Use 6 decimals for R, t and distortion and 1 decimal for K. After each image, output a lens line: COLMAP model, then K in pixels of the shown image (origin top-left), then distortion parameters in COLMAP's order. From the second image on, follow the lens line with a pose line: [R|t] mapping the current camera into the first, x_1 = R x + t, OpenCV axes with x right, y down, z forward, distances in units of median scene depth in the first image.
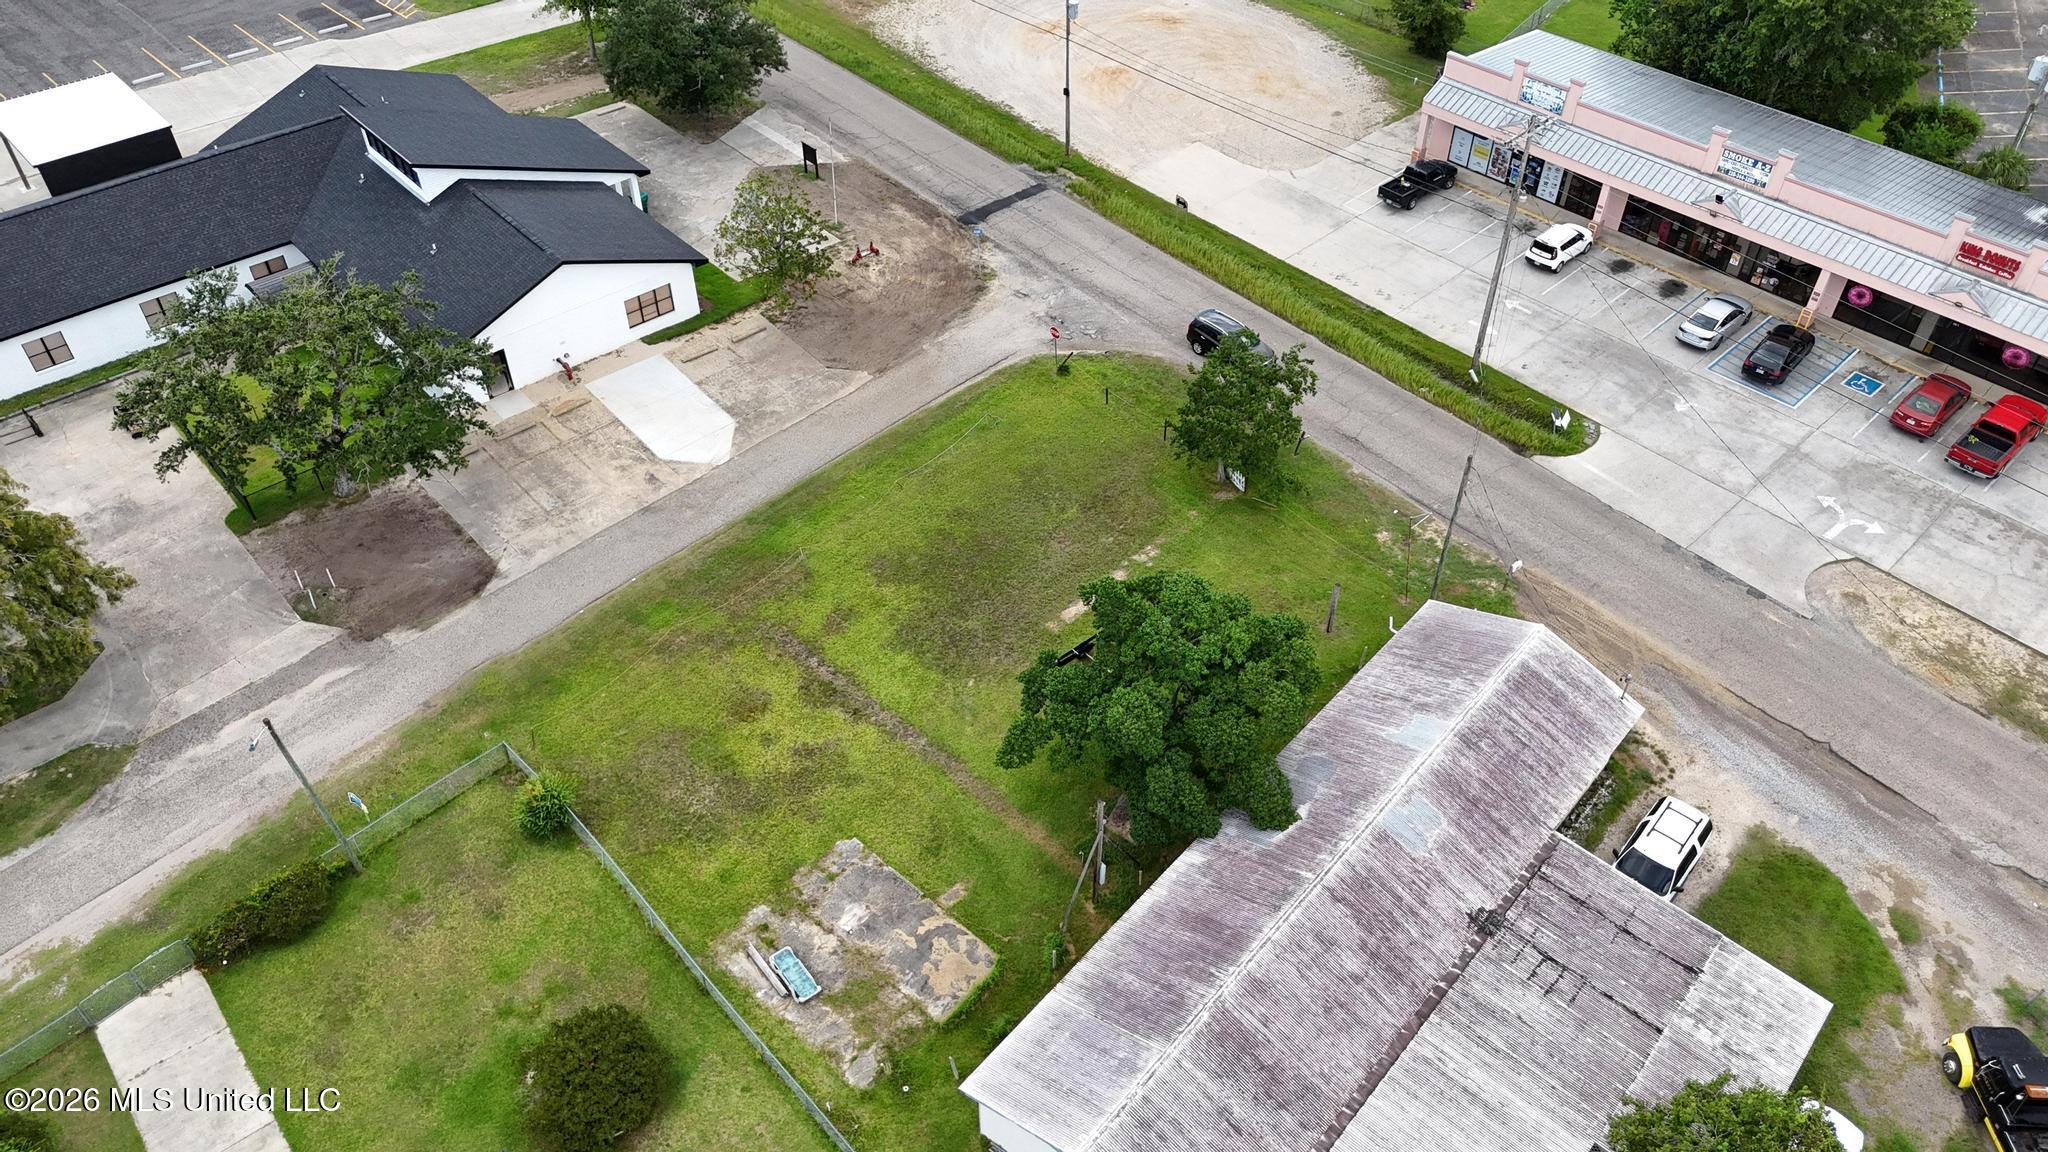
lens RADIAL K [[1505.8, 0, 1021.0], [0, 1505.8, 577.9], [0, 0, 1]] dist [0.063722, -0.060832]
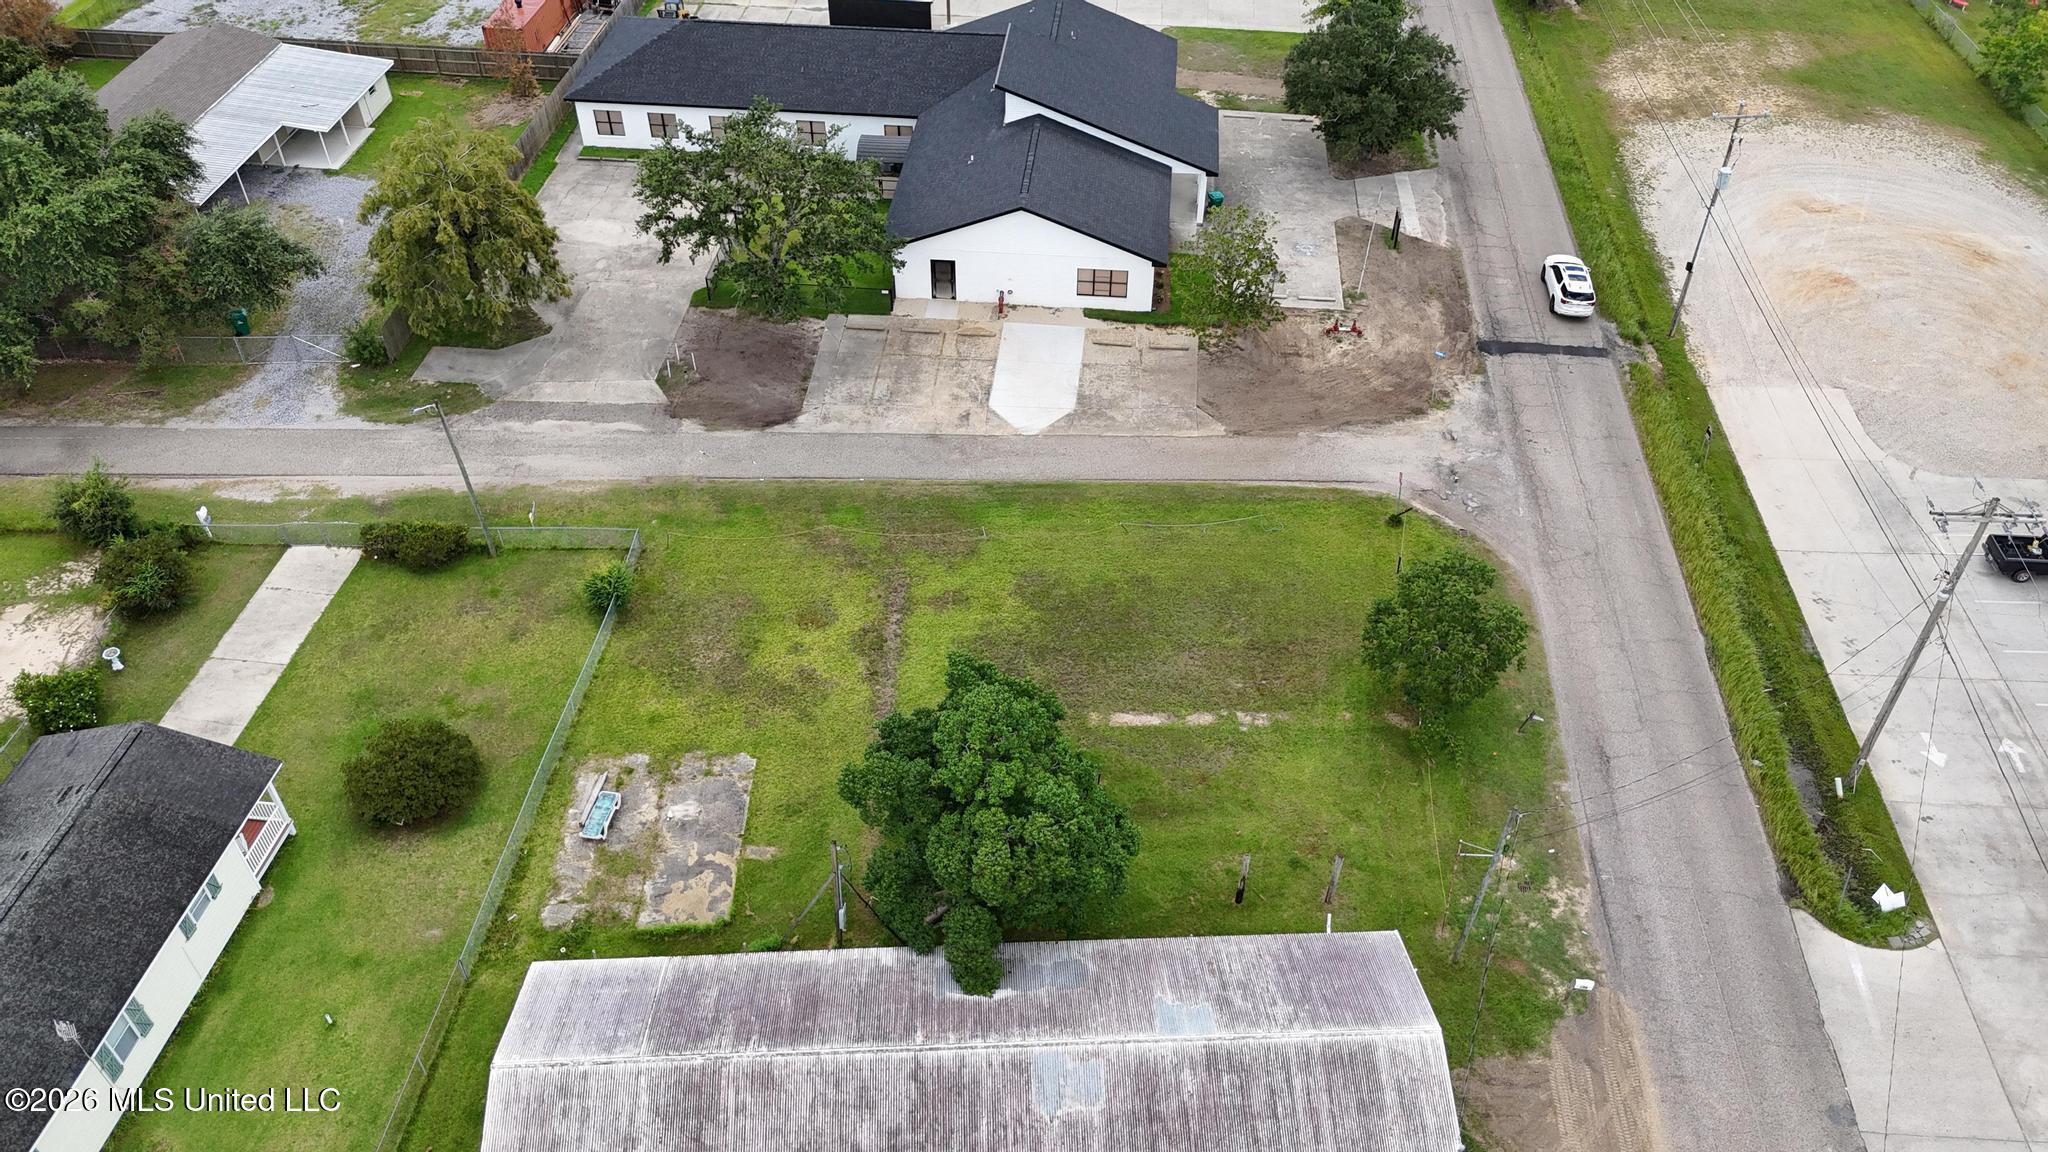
lens RADIAL K [[1505.8, 0, 1021.1], [0, 1505.8, 567.9], [0, 0, 1]] dist [0.063722, -0.060832]
pose [[0.687048, 0.487003, -0.539252, 0.449839], [-0.496037, 0.856666, 0.141672, -0.158562], [0.530954, 0.170154, 0.830142, 0.172609]]
